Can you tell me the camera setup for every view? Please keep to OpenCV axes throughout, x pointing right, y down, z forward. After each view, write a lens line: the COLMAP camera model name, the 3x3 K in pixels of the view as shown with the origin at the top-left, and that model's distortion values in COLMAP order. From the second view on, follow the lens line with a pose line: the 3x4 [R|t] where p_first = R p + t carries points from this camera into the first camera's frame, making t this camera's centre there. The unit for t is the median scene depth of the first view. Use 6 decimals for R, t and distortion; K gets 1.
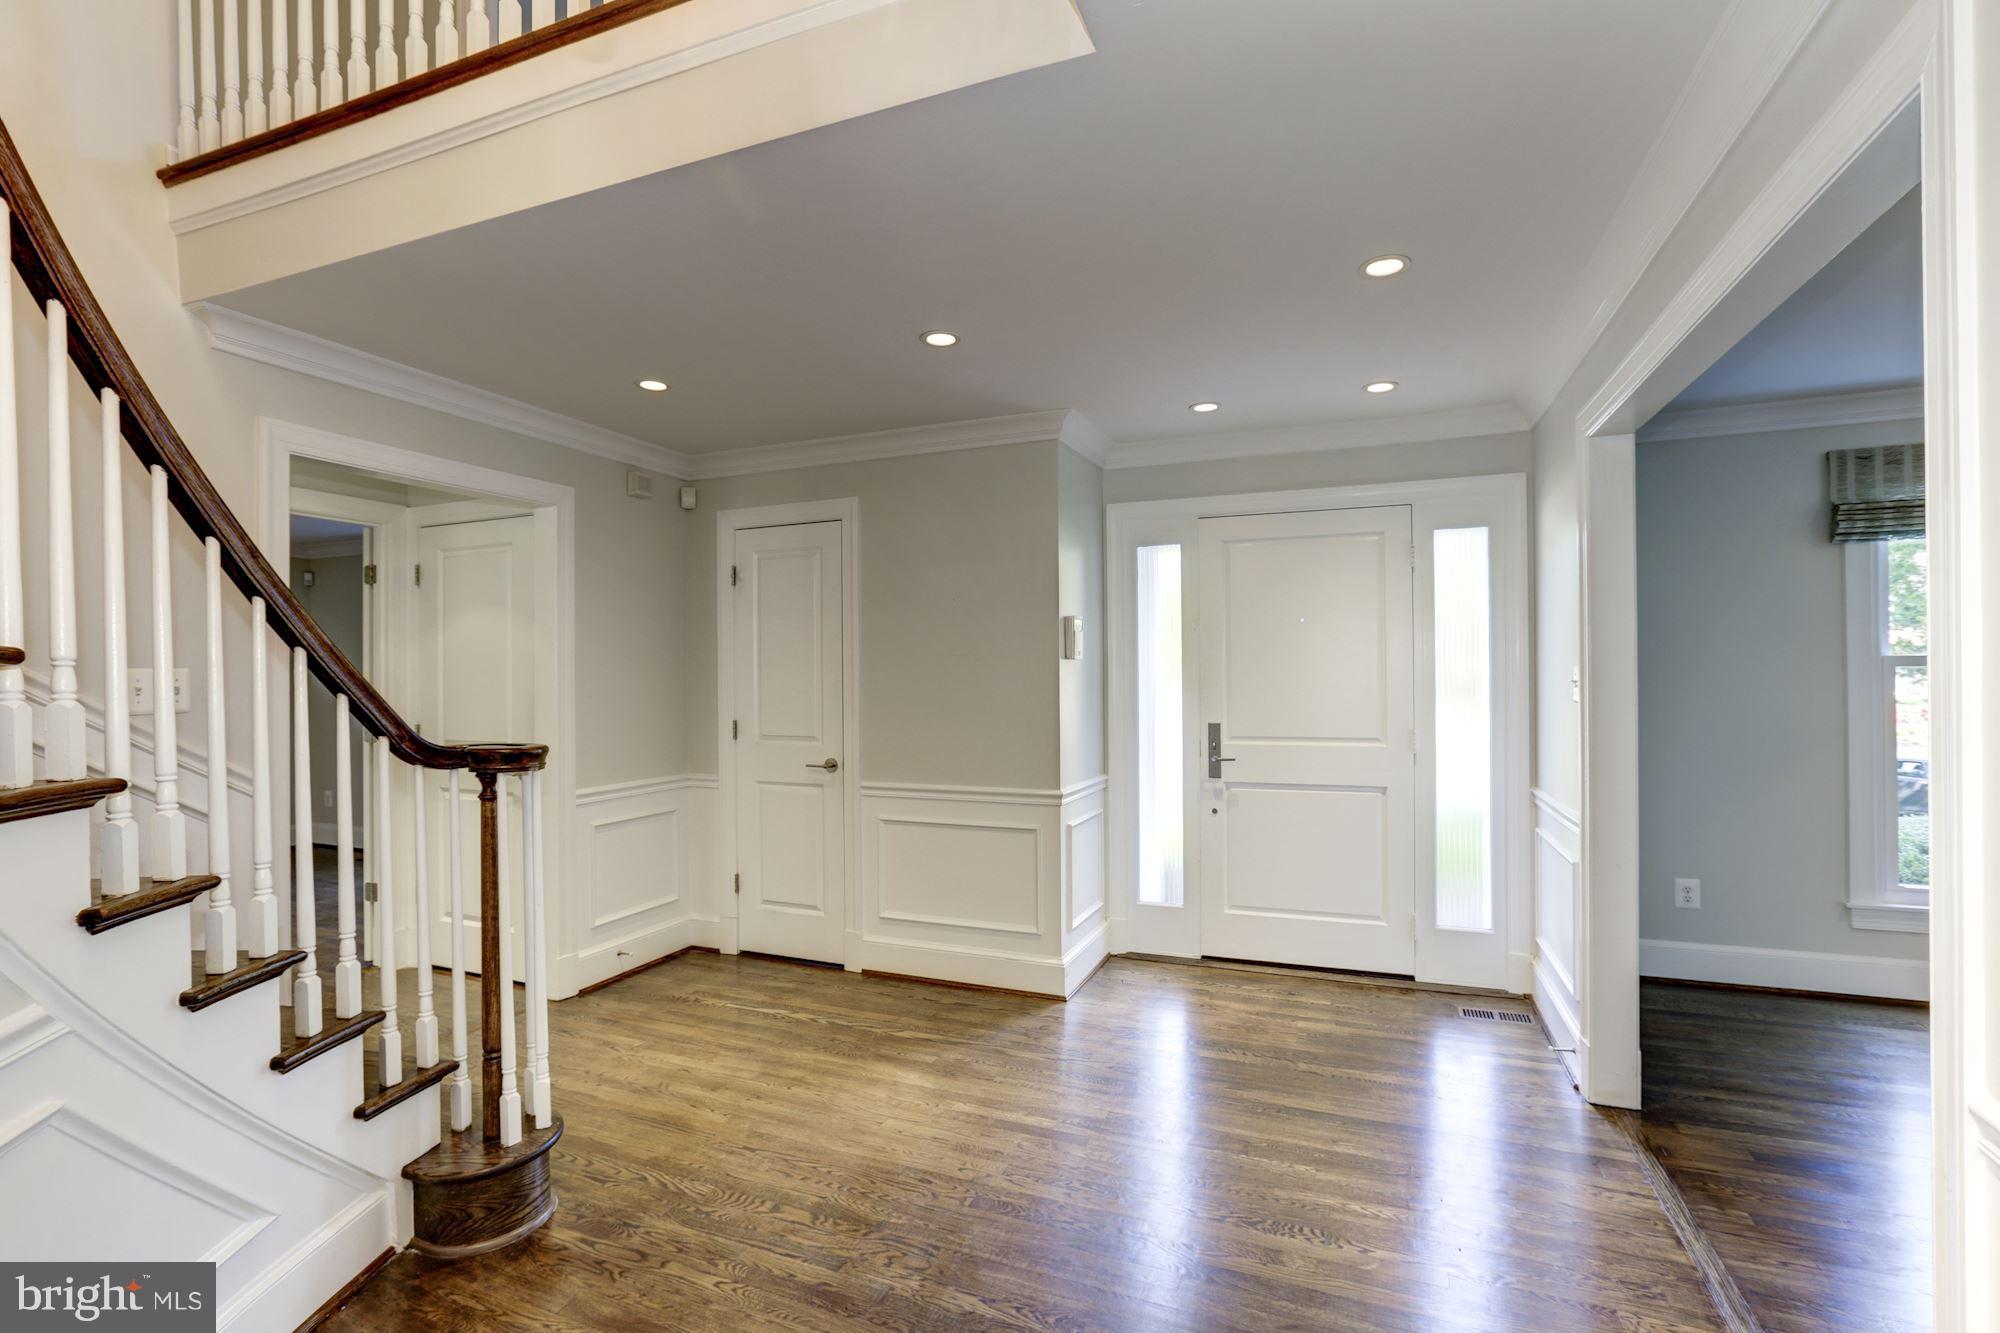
lens RADIAL K [[925.9, 0, 994.5], [0, 925.9, 666.8], [0, 0, 1]] dist [-0.052897, 0.021444]
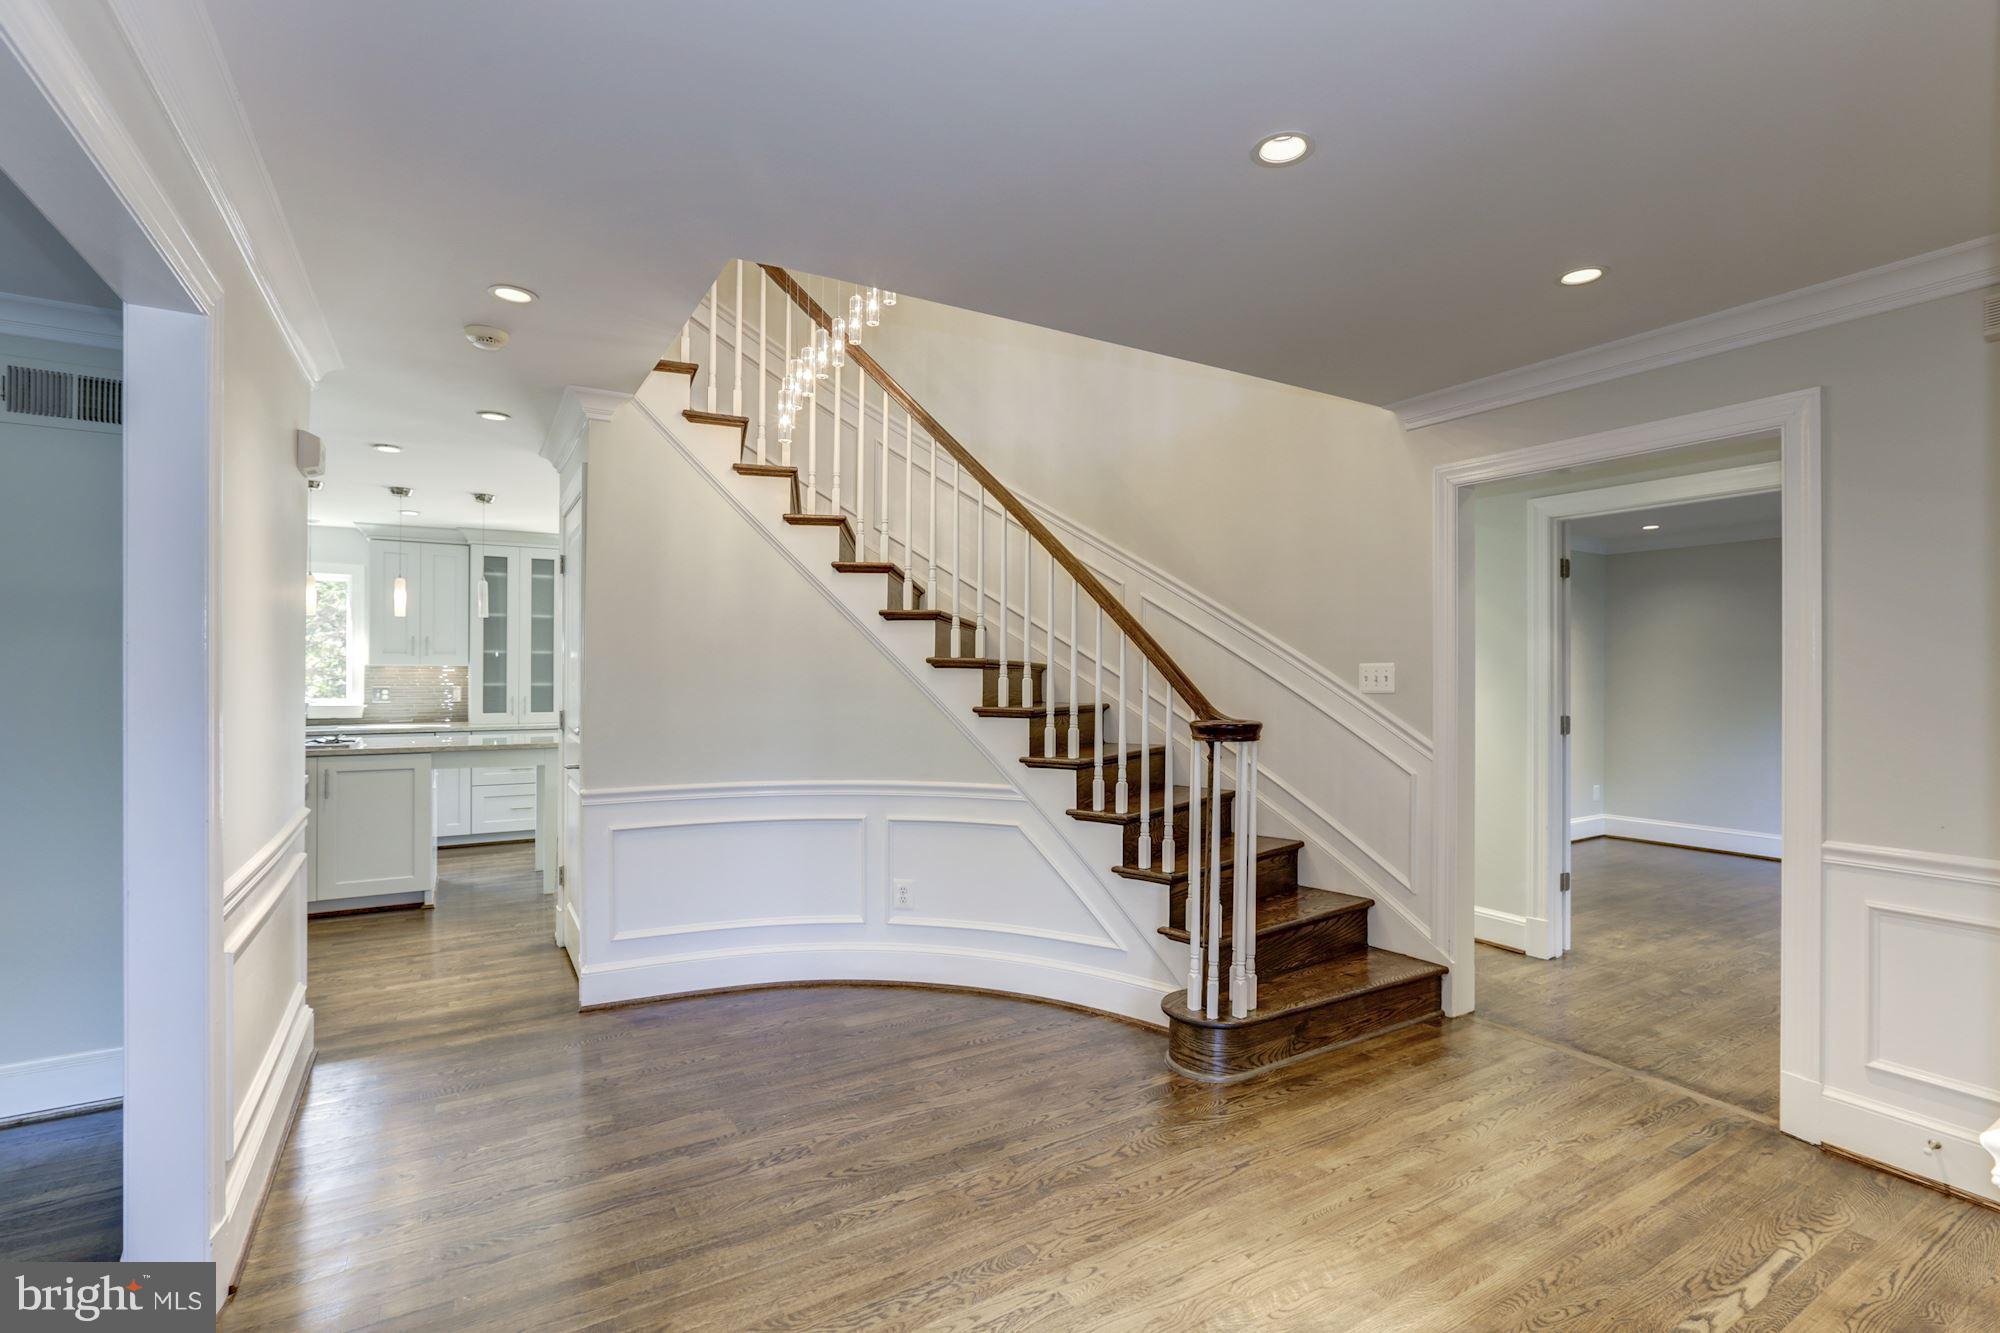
lens RADIAL K [[909.7, 0, 1001.8], [0, 909.7, 669.5], [0, 0, 1]] dist [-0.003097, 0.000074]
pose [[-0.593145, 0.006321, -0.805071, 0.543388], [0.009246, 0.999957, 0.001038, 0.003225], [0.805042, -0.006828, -0.593178, 1.146961]]
